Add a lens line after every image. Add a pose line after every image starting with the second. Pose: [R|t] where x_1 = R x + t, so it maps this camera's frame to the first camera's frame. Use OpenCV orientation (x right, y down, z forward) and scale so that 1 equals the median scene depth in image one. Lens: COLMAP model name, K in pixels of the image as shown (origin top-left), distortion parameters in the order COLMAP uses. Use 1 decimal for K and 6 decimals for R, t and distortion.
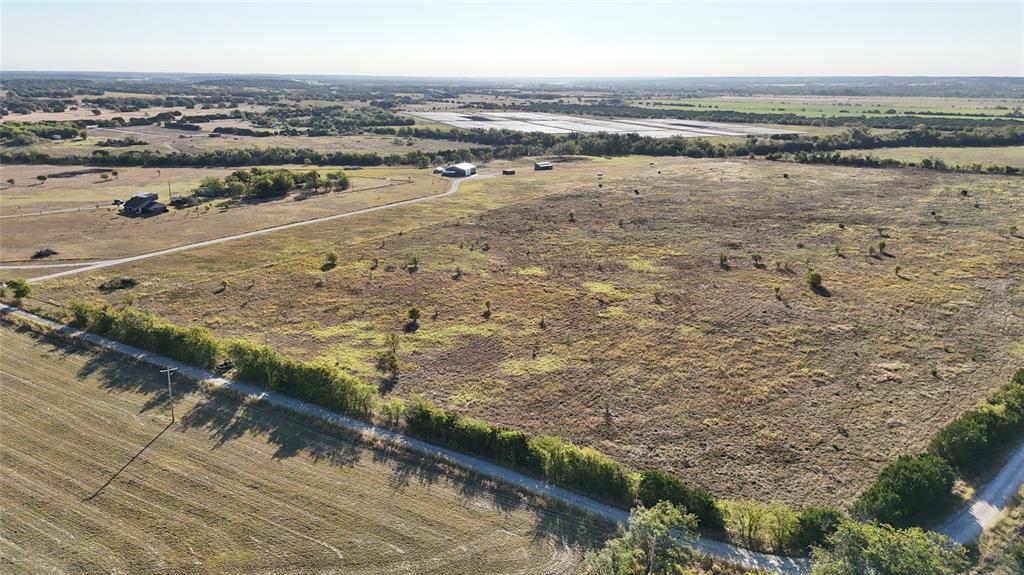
lens RADIAL K [[755.4, 0, 510.4], [0, 755.4, 295.3], [0, 0, 1]] dist [0.076201, -0.068849]
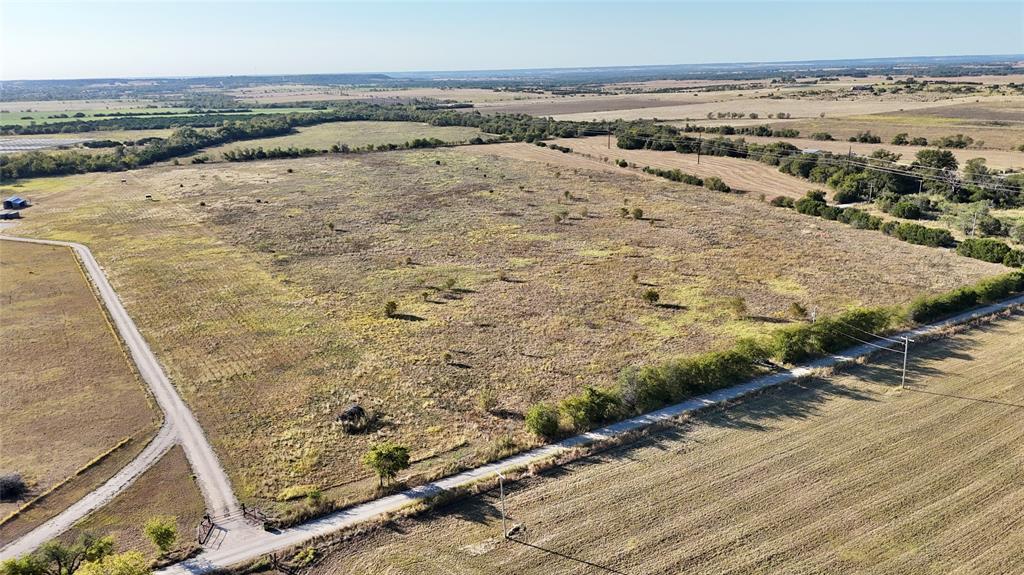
lens RADIAL K [[755.4, 0, 510.4], [0, 755.4, 295.3], [0, 0, 1]] dist [0.076201, -0.068849]
pose [[0.428865, -0.274114, 0.860777, -1.191211], [0.278075, 0.946643, 0.162913, -0.216580], [-0.859506, 0.169493, 0.482206, 0.715408]]
